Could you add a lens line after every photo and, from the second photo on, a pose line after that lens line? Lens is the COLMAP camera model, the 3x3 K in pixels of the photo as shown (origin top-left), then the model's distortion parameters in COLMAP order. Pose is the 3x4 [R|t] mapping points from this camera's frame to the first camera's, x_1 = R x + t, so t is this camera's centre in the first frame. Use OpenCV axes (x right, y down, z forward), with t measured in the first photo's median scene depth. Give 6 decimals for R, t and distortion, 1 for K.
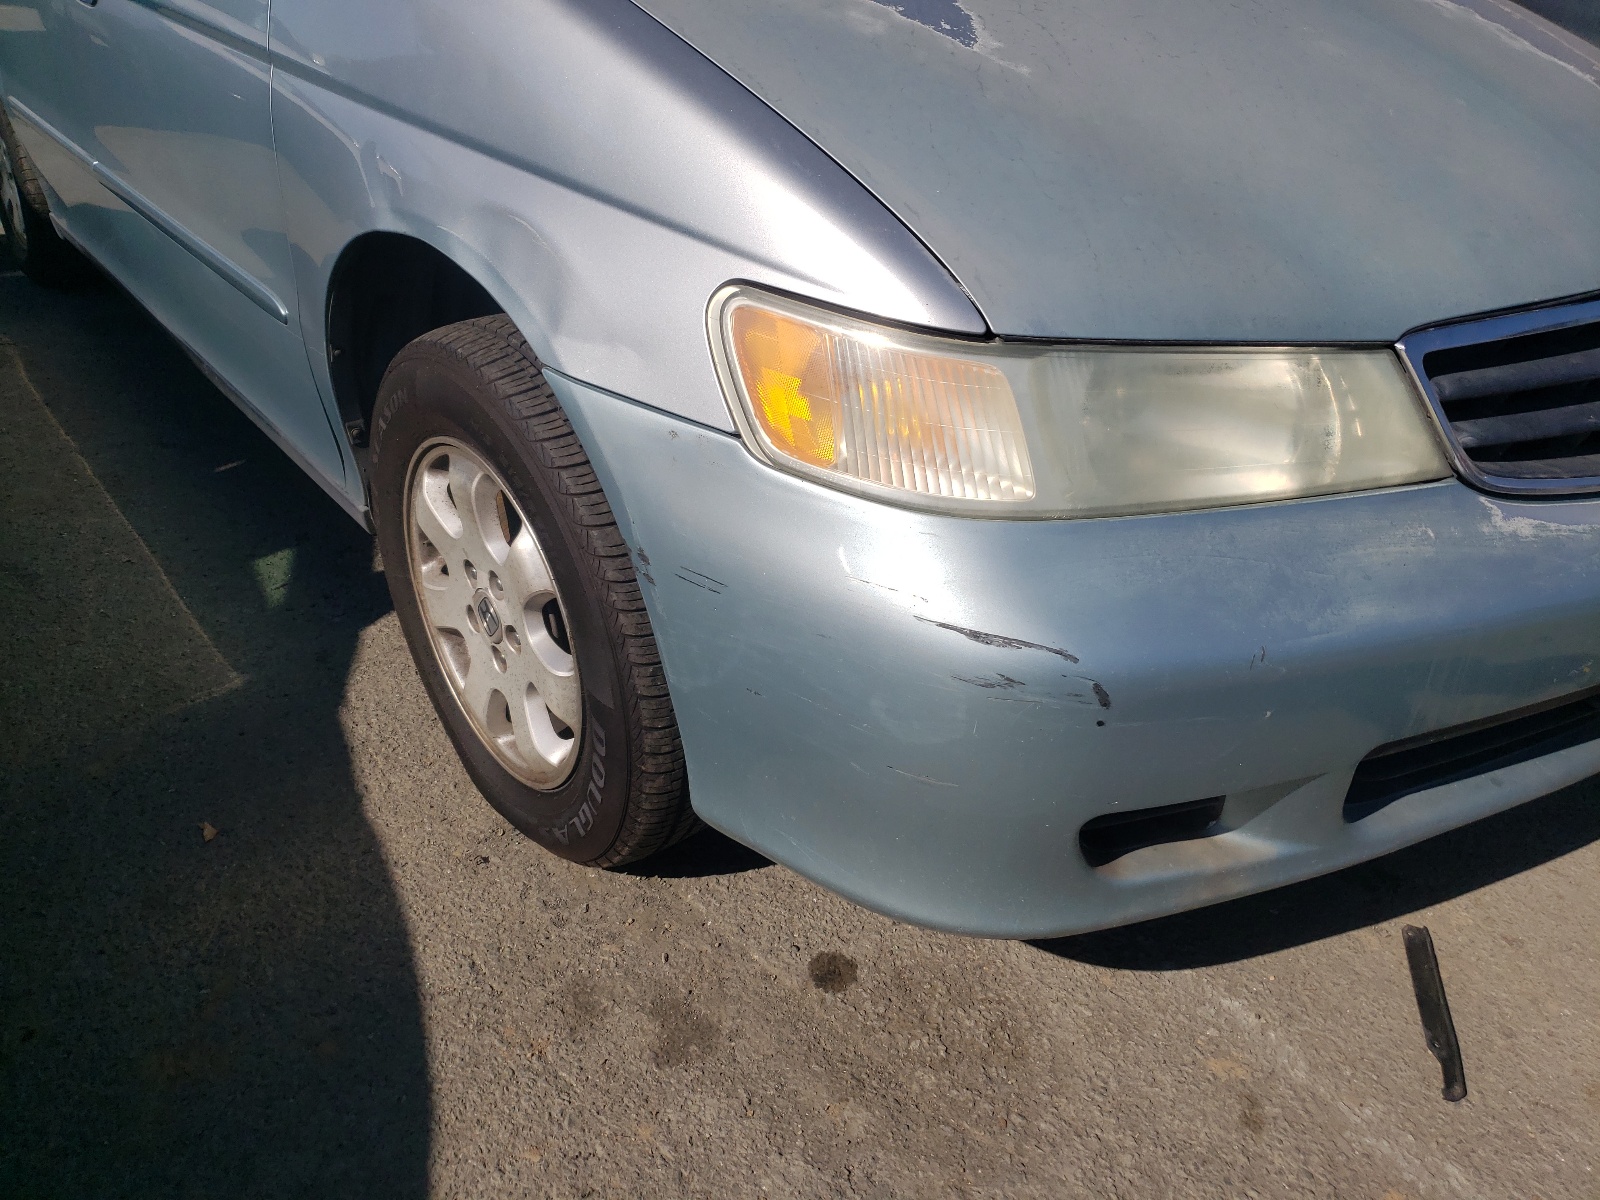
lens RADIAL K [[1151.5, 0, 800.0], [0, 1151.5, 600.0], [0, 0, 1]] dist [0.010386, 0.000804]
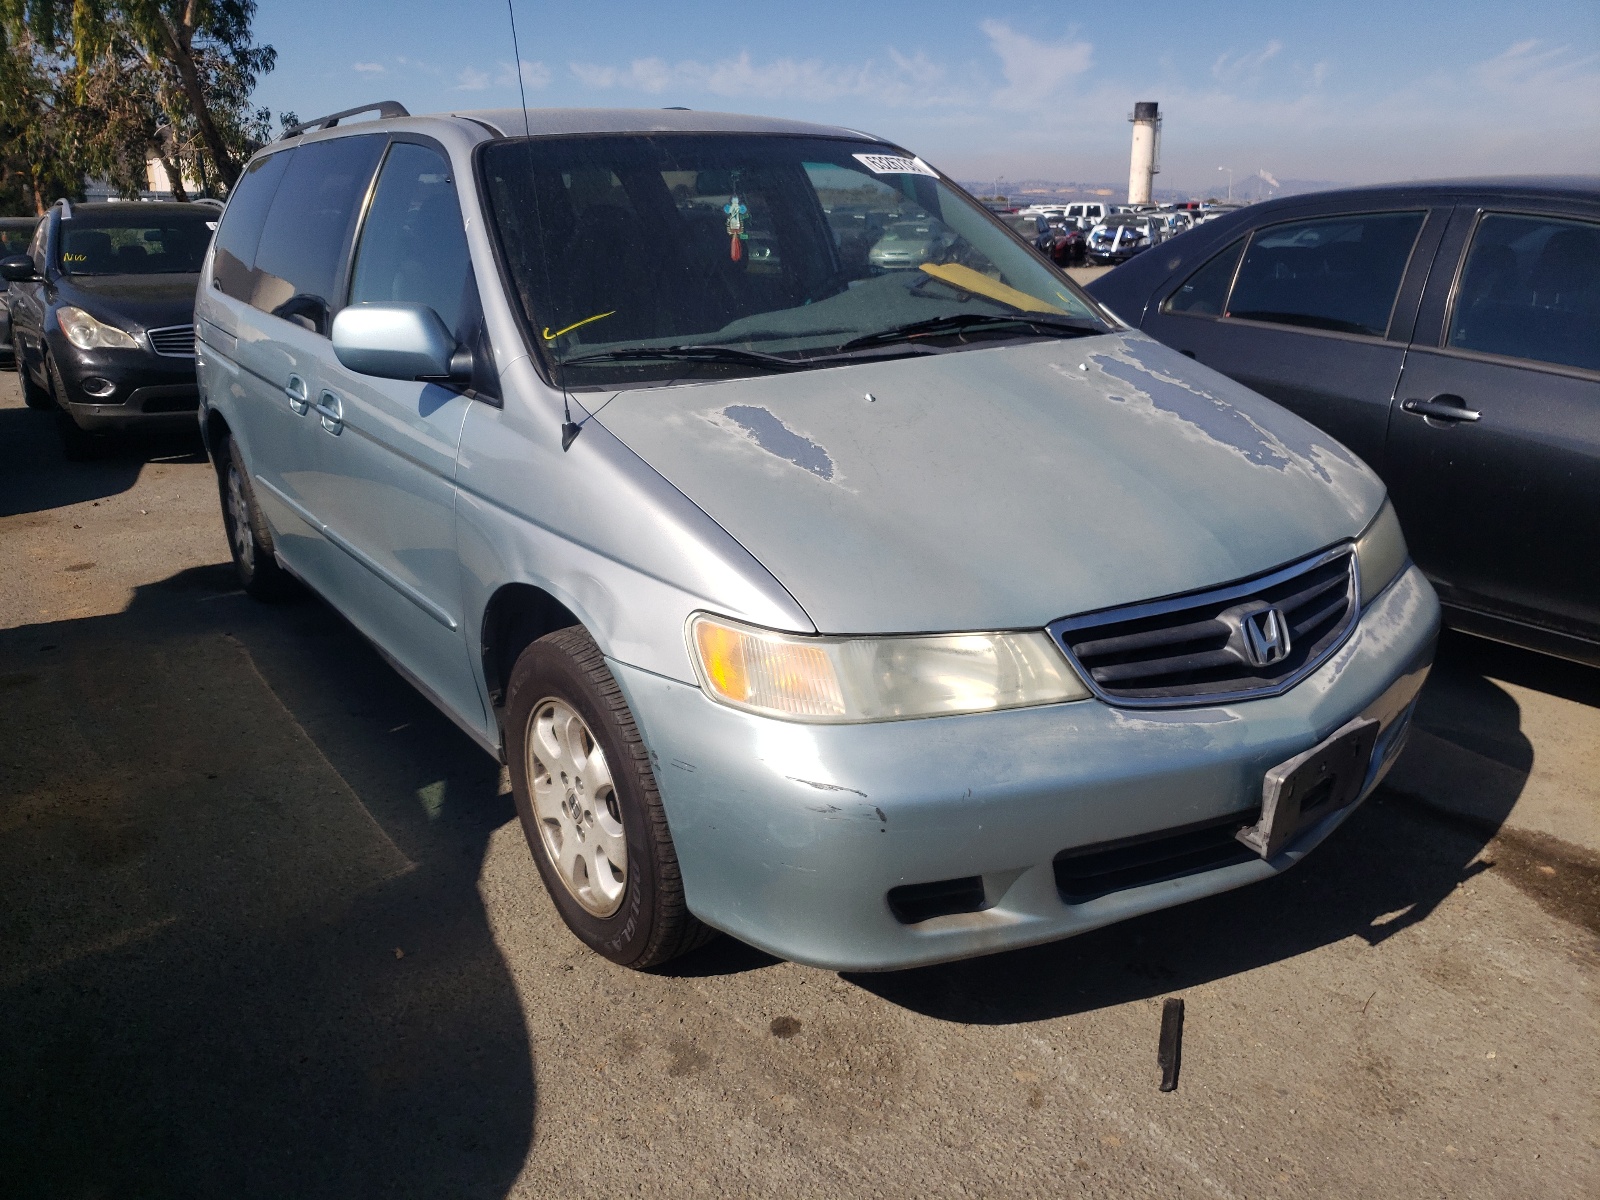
lens RADIAL K [[1342.2, 0, 800.0], [0, 1342.2, 600.0], [0, 0, 1]] dist [-0.008004, -0.002968]
pose [[0.993504, -0.042979, -0.105372, 0.274988], [0.019429, 0.976406, -0.215068, 0.153346], [0.112129, 0.211623, 0.970898, -0.922533]]
